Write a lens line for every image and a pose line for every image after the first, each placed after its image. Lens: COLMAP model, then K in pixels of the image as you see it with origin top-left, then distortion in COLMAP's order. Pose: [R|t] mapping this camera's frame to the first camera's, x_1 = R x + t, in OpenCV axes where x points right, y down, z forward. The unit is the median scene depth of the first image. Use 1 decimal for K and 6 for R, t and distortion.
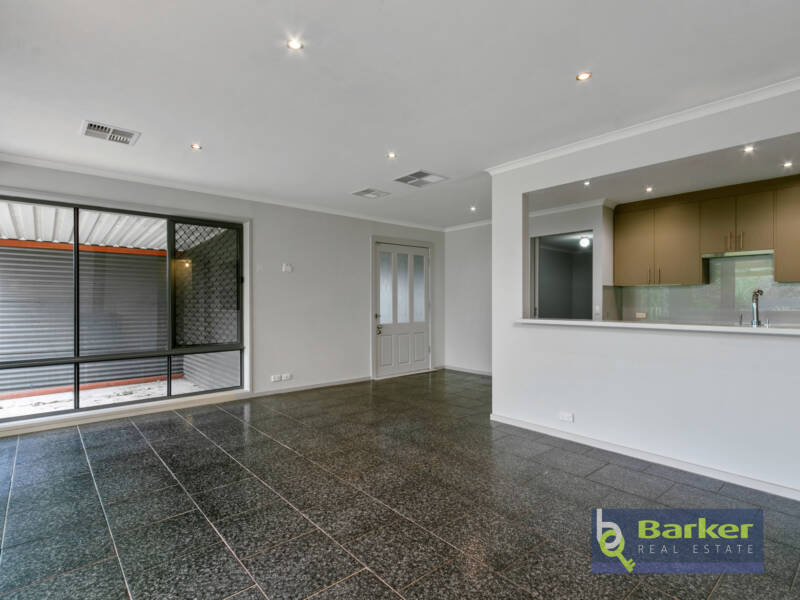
lens RADIAL K [[412.6, 0, 399.6], [0, 412.6, 300.9], [0, 0, 1]] dist [-0.004336, -0.001157]
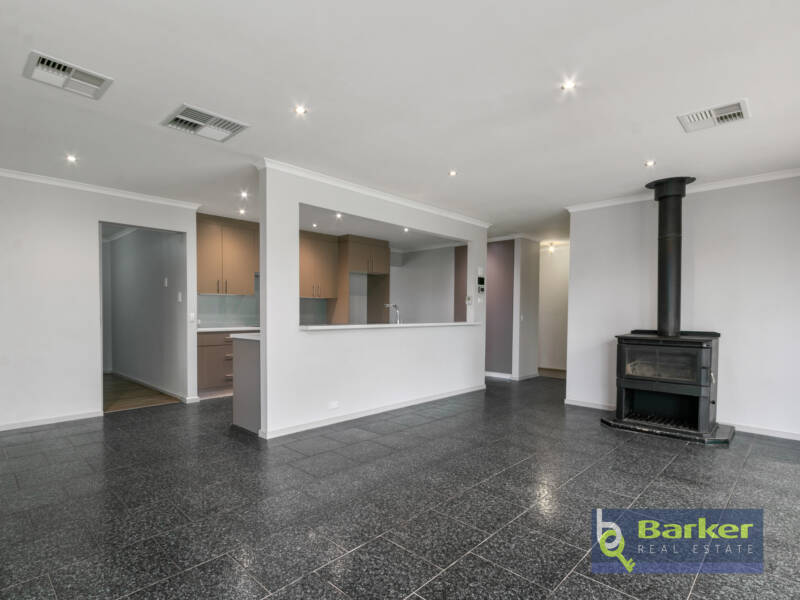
lens RADIAL K [[412.6, 0, 393.4], [0, 412.6, 325.0], [0, 0, 1]] dist [-0.004336, -0.001157]
pose [[-0.076138, -0.034201, 0.996511, -1.069656], [-0.011978, 0.999371, 0.033384, 0.004891], [-0.997025, -0.009394, -0.076500, 1.217014]]
